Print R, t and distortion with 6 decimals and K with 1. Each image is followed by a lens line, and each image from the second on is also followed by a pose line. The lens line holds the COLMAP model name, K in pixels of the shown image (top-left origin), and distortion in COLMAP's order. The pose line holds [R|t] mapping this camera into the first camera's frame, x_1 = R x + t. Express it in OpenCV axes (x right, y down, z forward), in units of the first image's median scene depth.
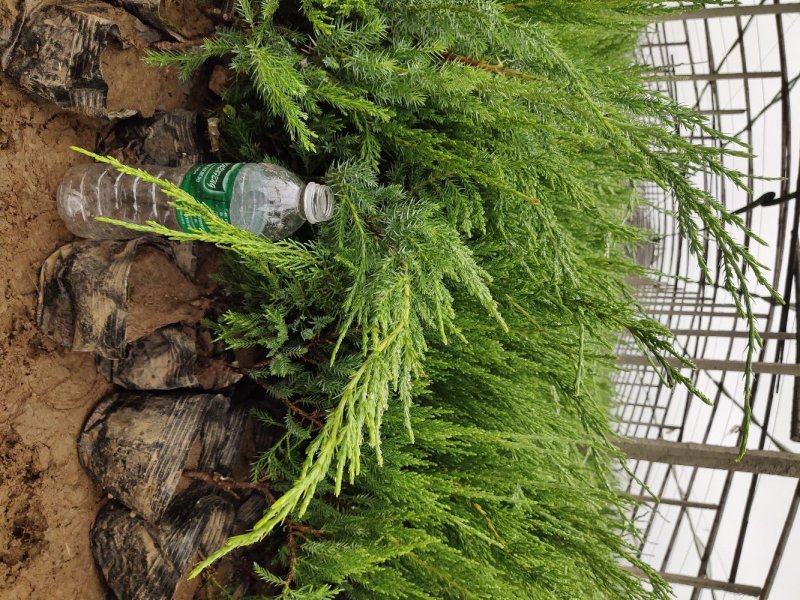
lens RADIAL K [[641.5, 0, 383.0], [0, 641.5, 301.1], [0, 0, 1]] dist [-0.031099, 0.021805]
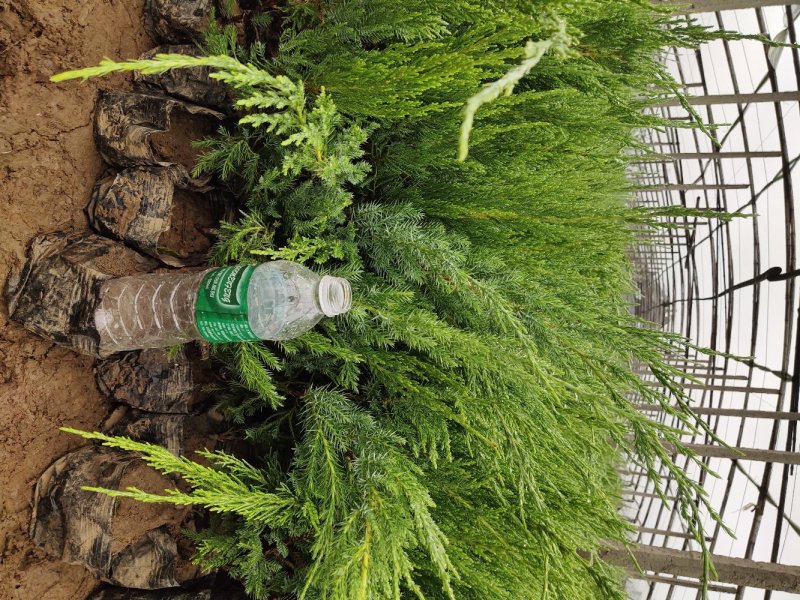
lens RADIAL K [[631.8, 0, 378.2], [0, 631.8, 296.4], [0, 0, 1]] dist [-0.009272, -0.004947]
pose [[0.999562, 0.007859, -0.028535, 0.062025], [-0.010484, 0.995607, -0.093042, -0.255899], [0.027679, 0.093300, 0.995253, -0.063058]]
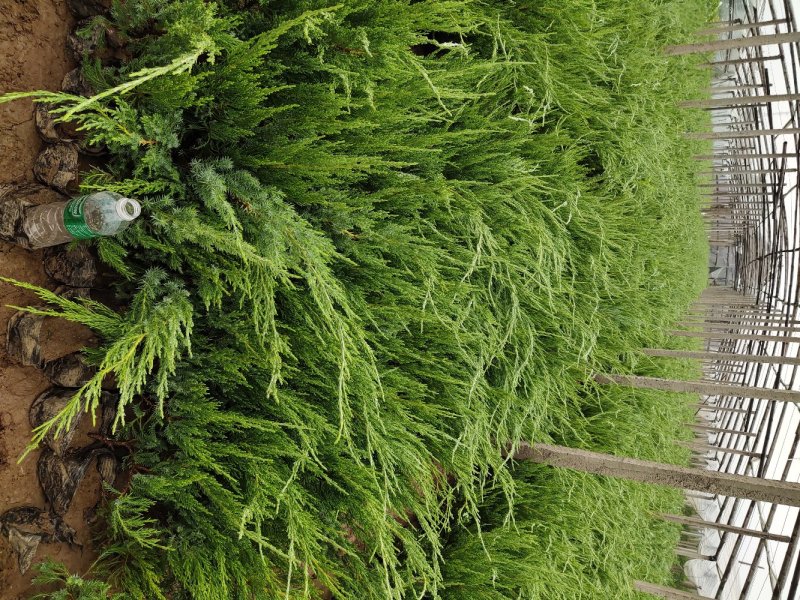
lens RADIAL K [[641.5, 0, 383.0], [0, 641.5, 301.1], [0, 0, 1]] dist [-0.031099, 0.021805]
pose [[0.983565, 0.007598, -0.180394, 0.880972], [-0.012085, 0.999644, -0.023788, -0.077849], [0.180149, 0.025577, 0.983307, -0.666203]]
